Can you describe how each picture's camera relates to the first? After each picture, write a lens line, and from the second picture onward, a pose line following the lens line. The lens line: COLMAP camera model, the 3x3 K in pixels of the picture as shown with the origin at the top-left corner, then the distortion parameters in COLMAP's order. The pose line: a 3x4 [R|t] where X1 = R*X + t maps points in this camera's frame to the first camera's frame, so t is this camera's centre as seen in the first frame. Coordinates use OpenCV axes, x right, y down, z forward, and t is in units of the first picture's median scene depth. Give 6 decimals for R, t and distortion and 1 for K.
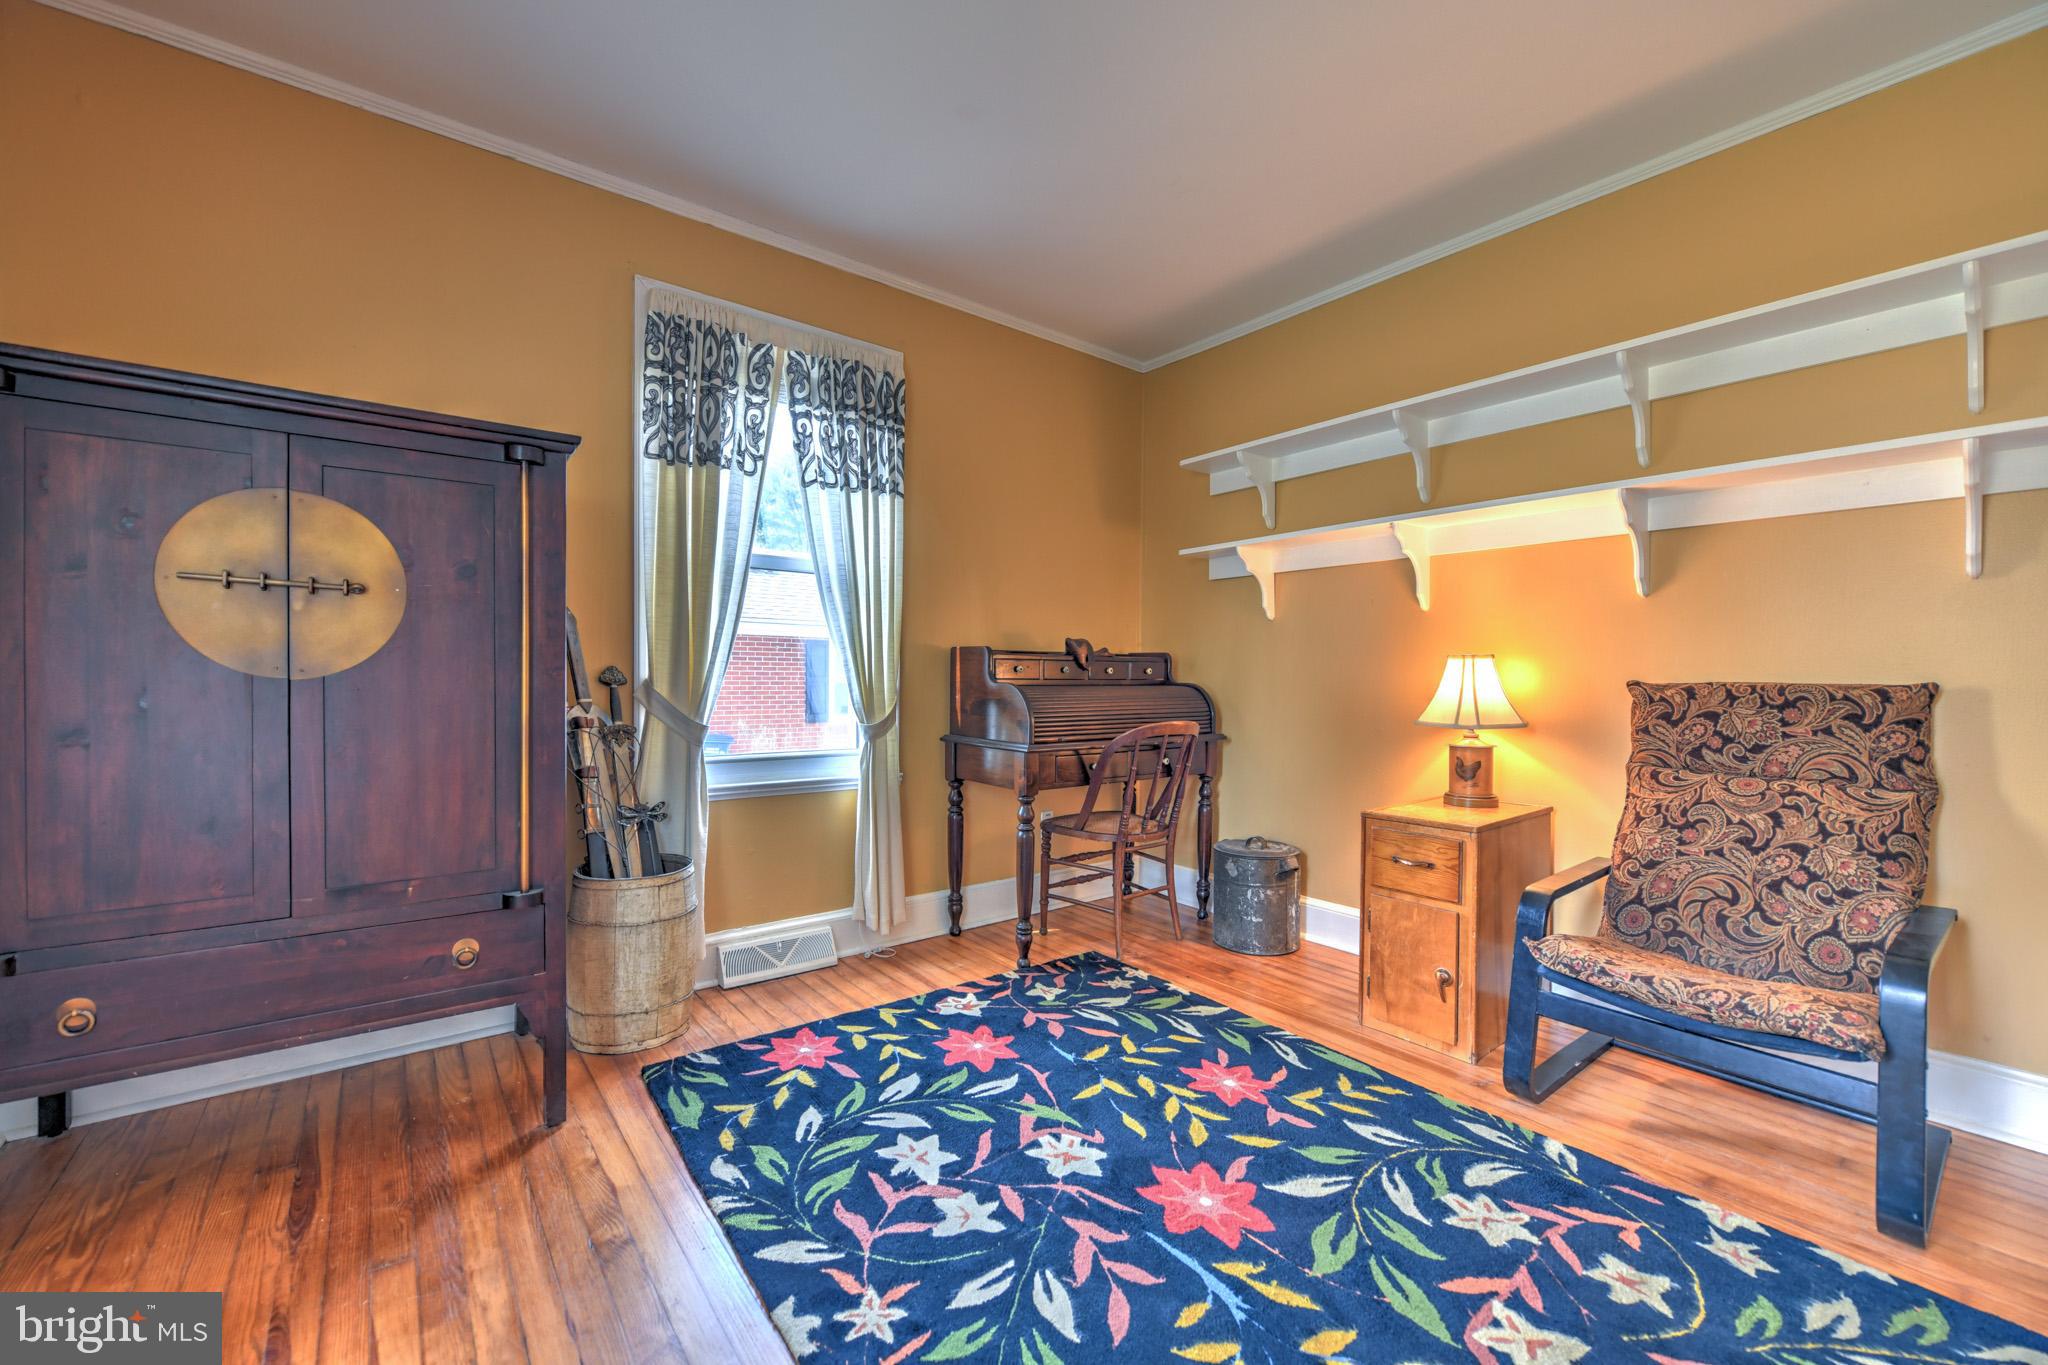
lens RADIAL K [[813.2, 0, 1024.0], [0, 813.2, 682.5], [0, 0, 1]] dist [-0.008752, -0.000412]
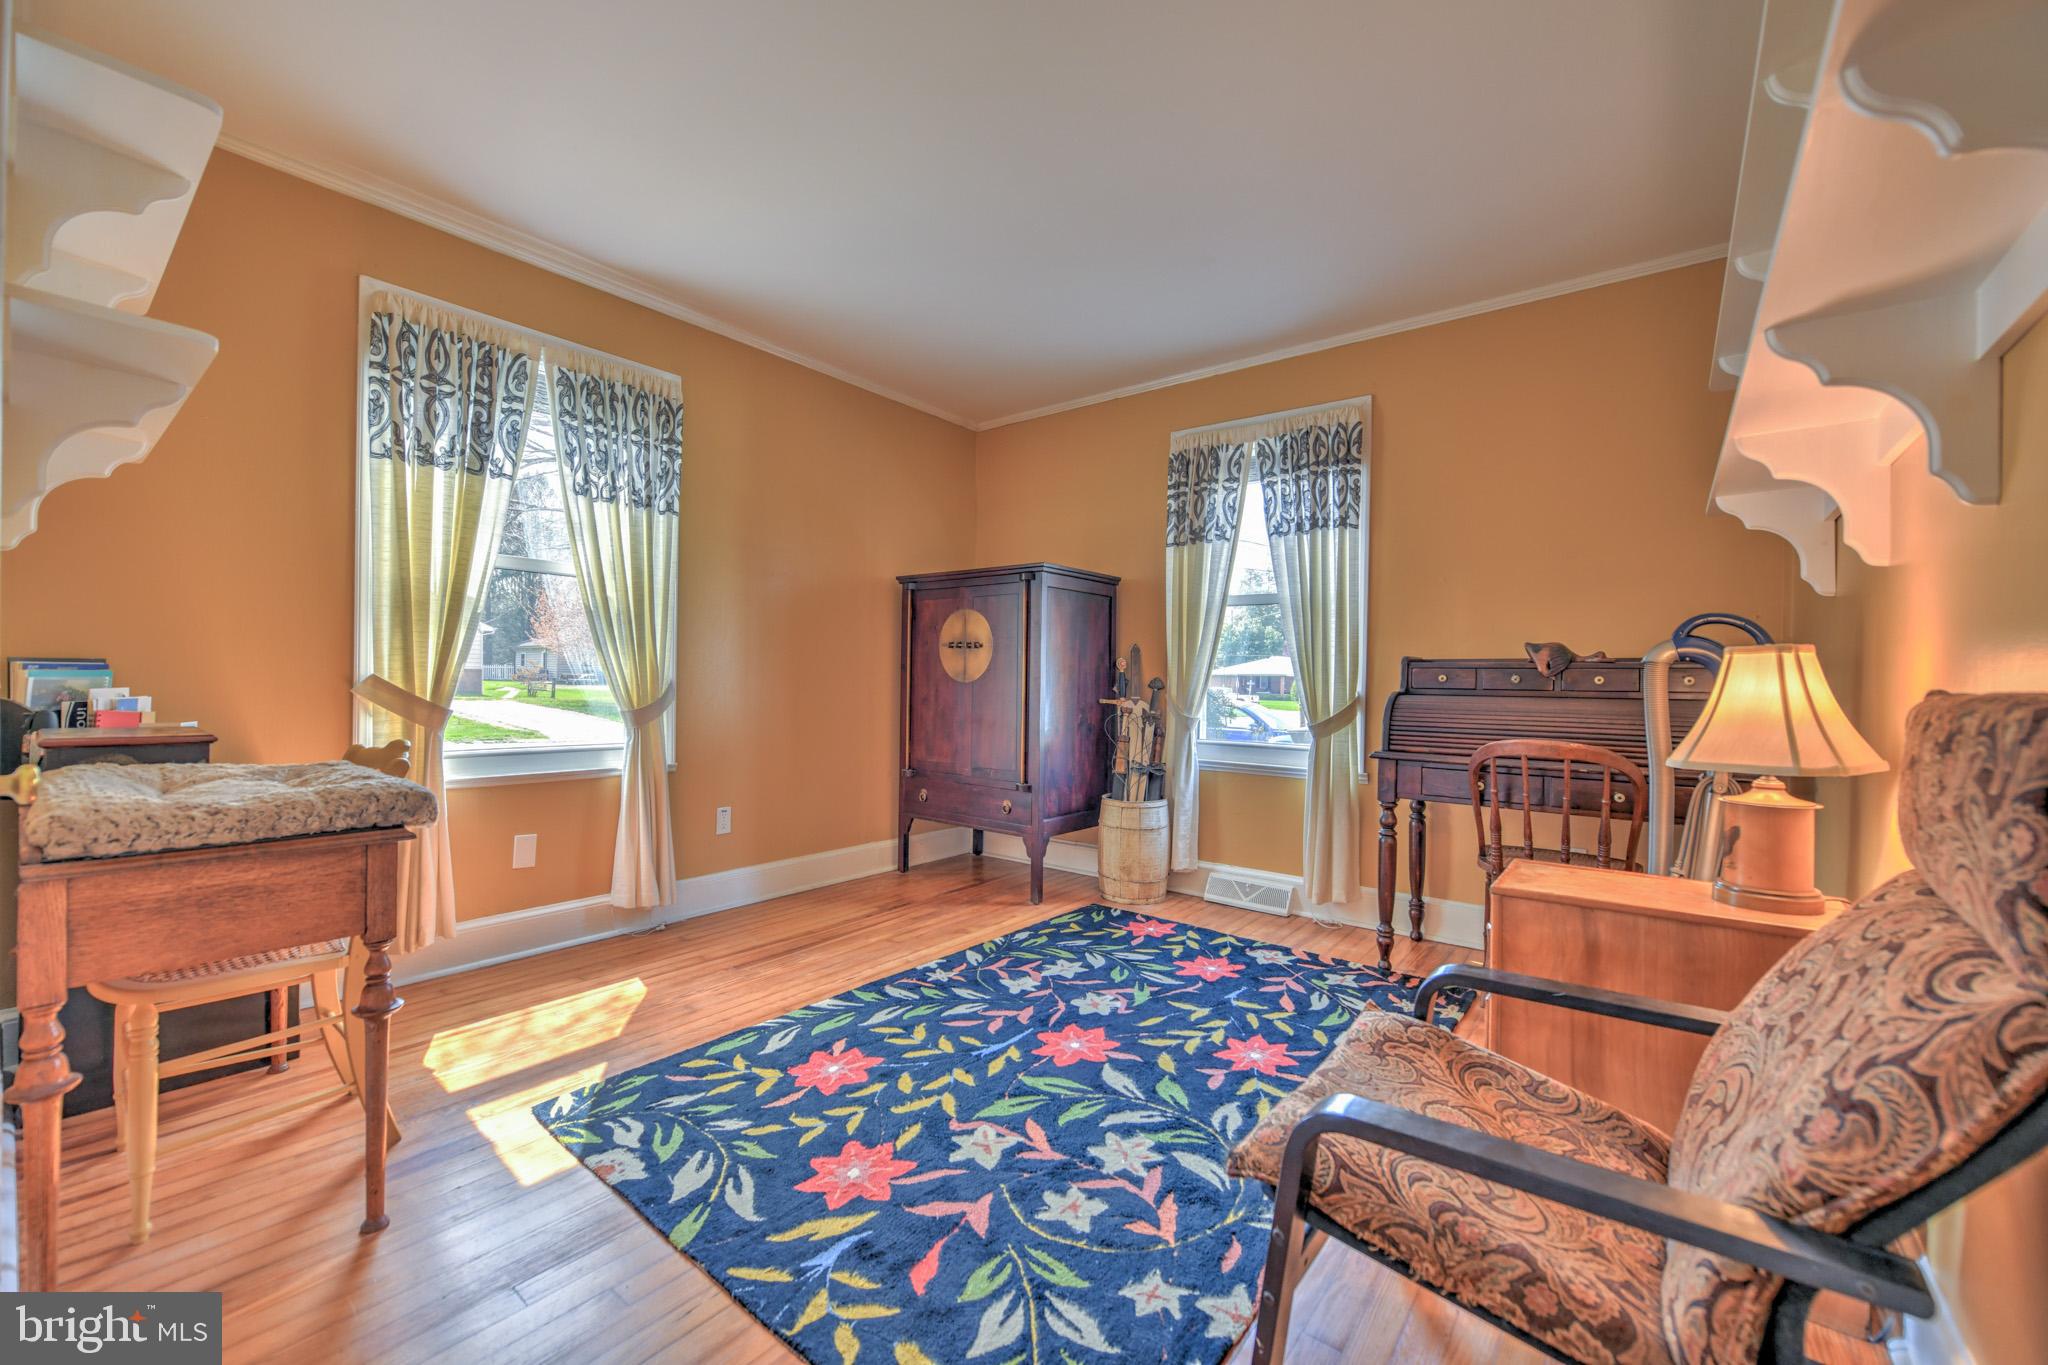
lens RADIAL K [[813.2, 0, 1024.0], [0, 813.2, 682.5], [0, 0, 1]] dist [-0.008752, -0.000412]
pose [[0.233860, -0.002092, -0.972268, 1.305267], [-0.021634, 0.999739, -0.007354, 0.009835], [0.972030, 0.022754, 0.233753, 0.457567]]
